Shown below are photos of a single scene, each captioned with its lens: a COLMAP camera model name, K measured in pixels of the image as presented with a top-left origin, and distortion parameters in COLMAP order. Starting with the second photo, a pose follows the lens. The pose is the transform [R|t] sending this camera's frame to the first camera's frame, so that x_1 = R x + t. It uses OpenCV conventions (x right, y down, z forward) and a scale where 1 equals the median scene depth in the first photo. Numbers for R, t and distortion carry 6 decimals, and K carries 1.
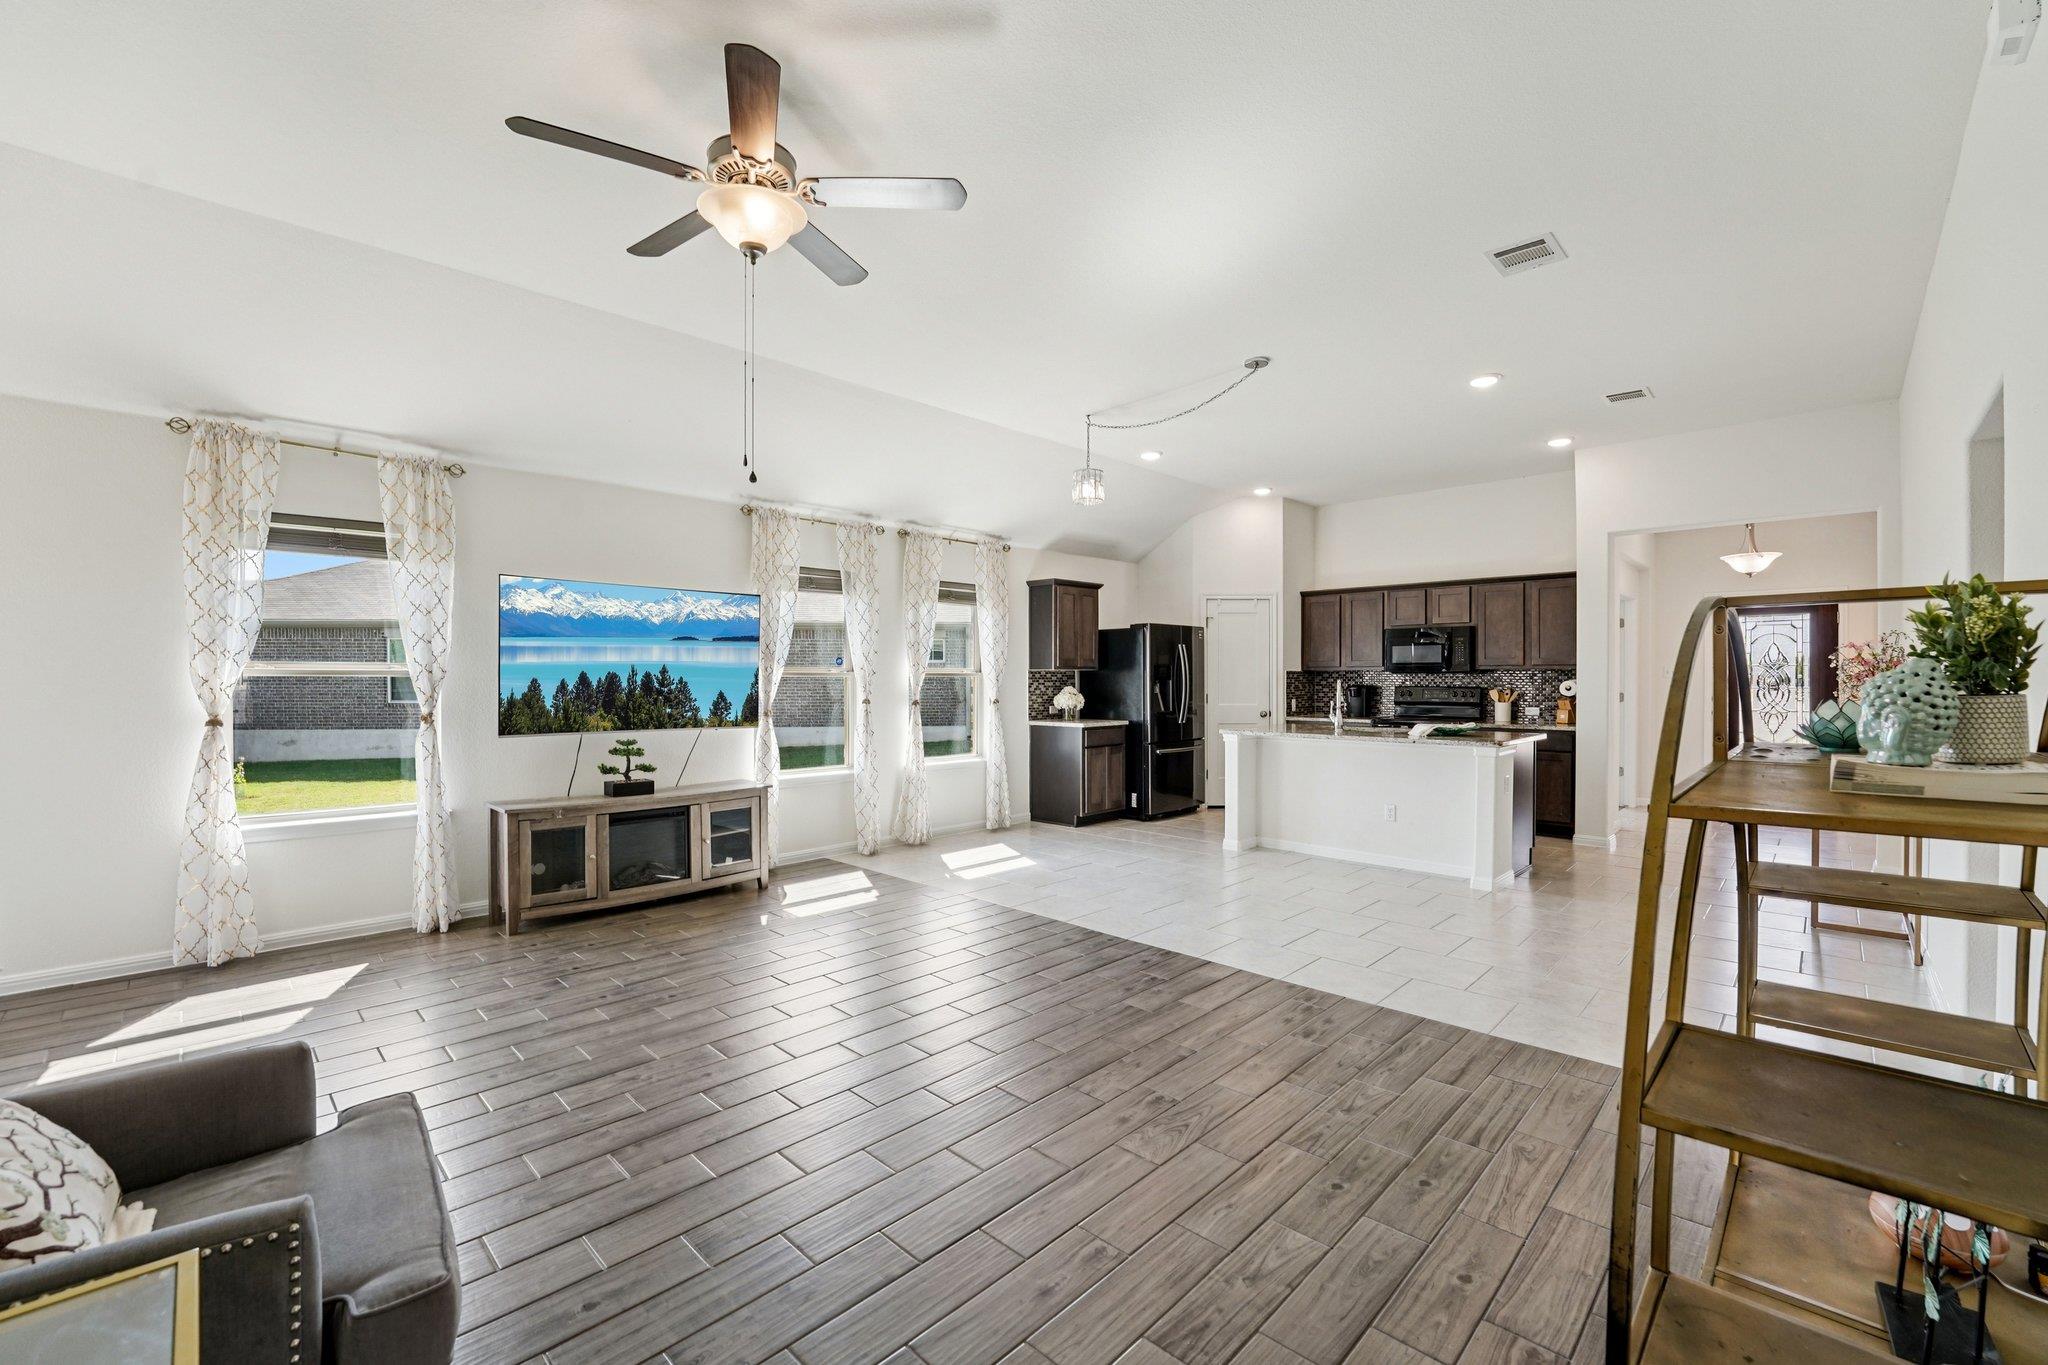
lens RADIAL K [[846.3, 0, 1023.6], [0, 846.3, 691.8], [0, 0, 1]] dist [-0.021757, -0.000378]
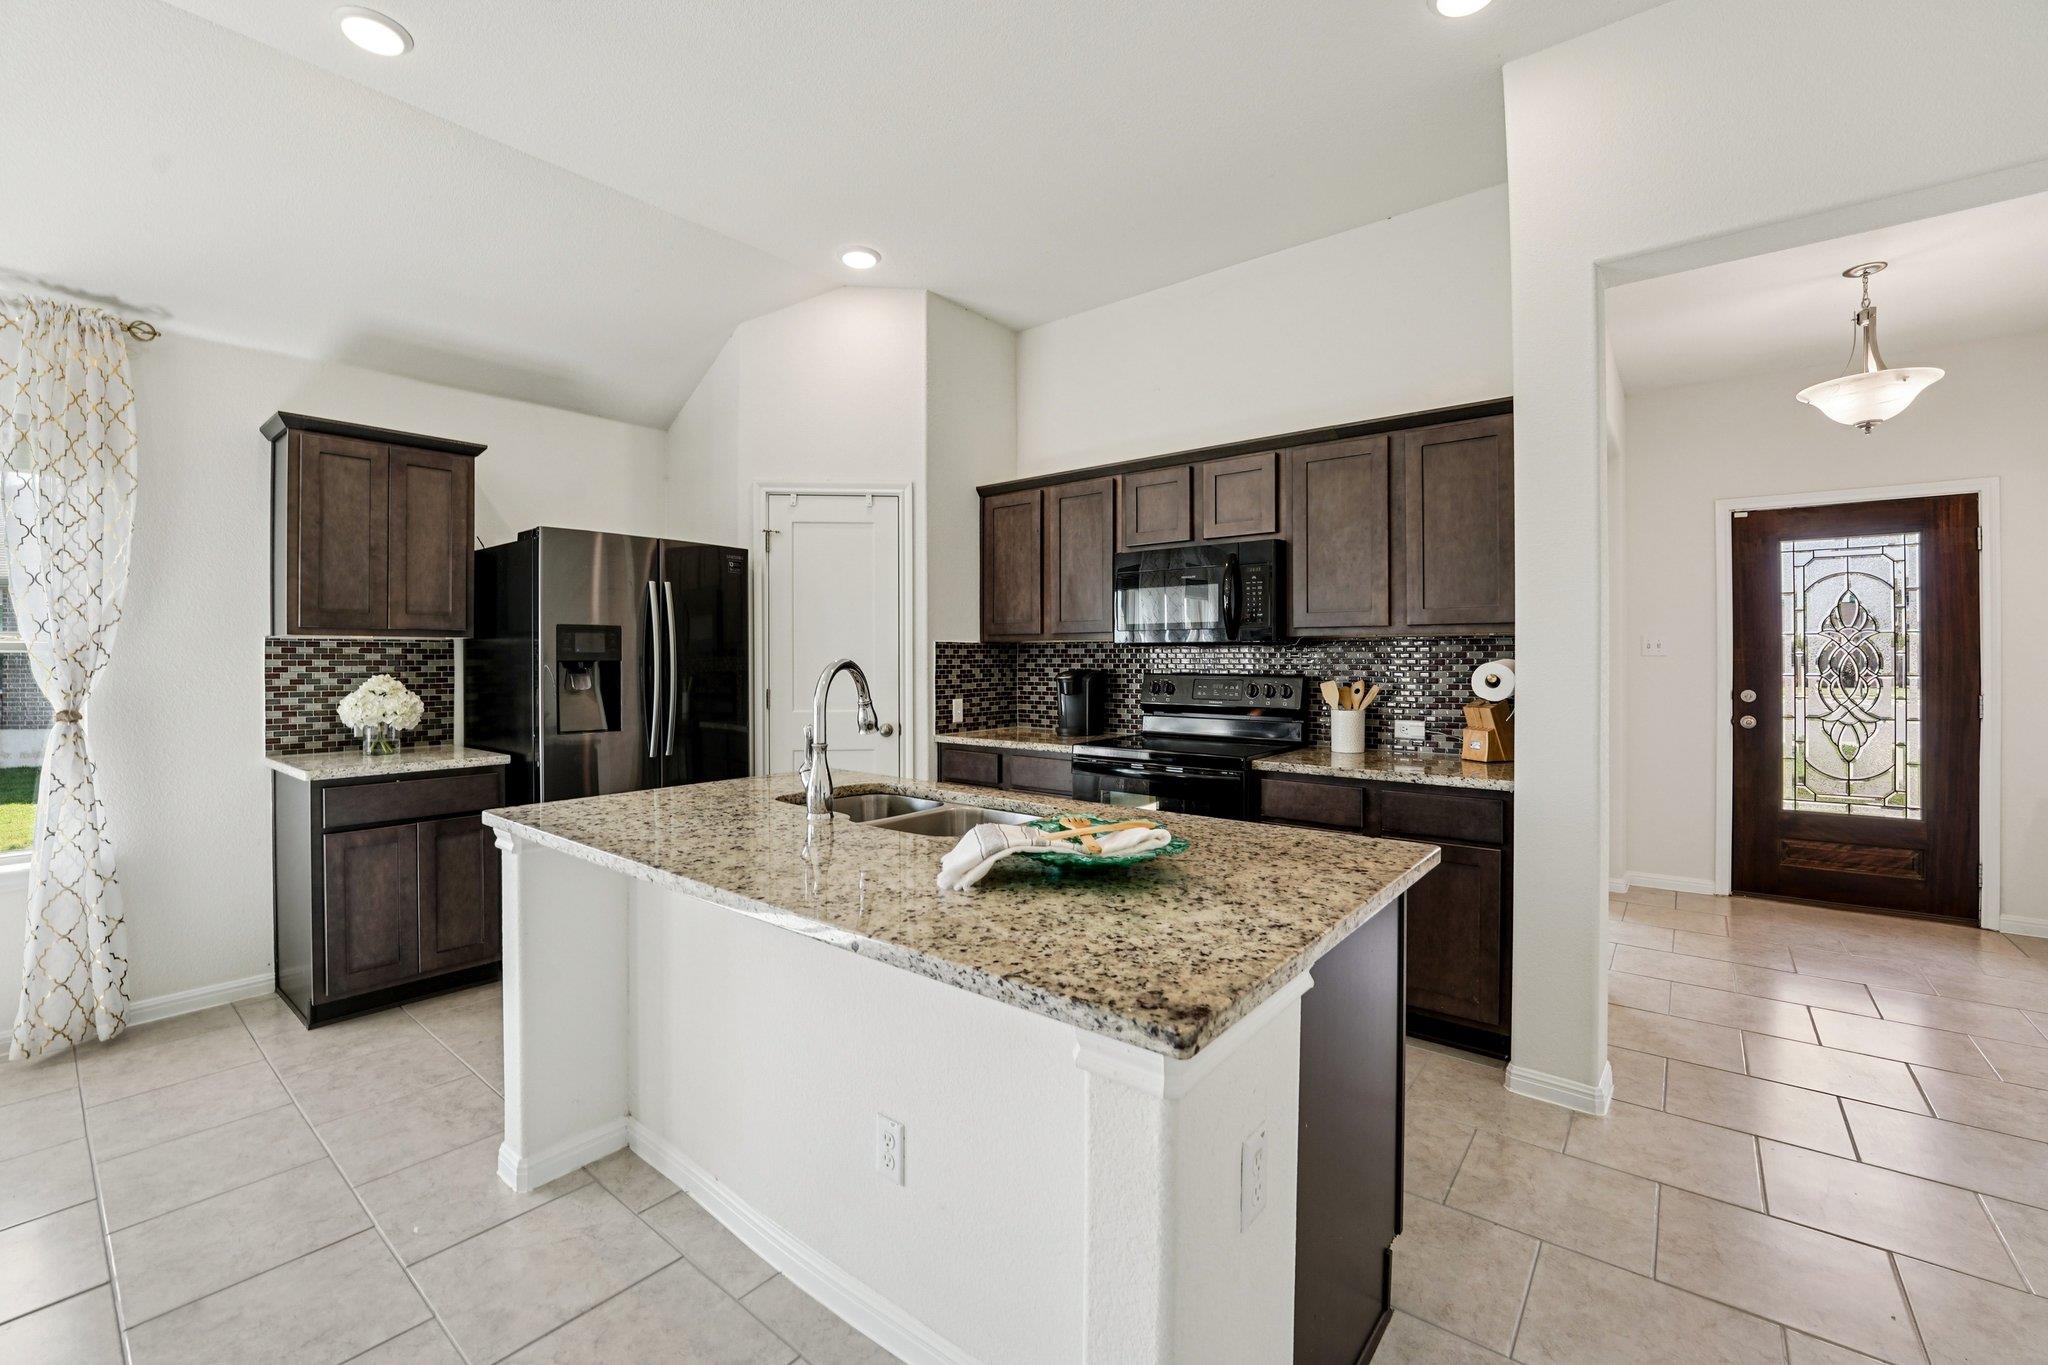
lens RADIAL K [[846.3, 0, 1022.6], [0, 846.3, 664.0], [0, 0, 1]] dist [-0.021757, -0.000378]
pose [[0.995037, -0.000673, 0.099502, 0.344157], [0.001595, 0.999957, -0.009186, -0.007902], [-0.099492, 0.009299, 0.994995, 0.554799]]
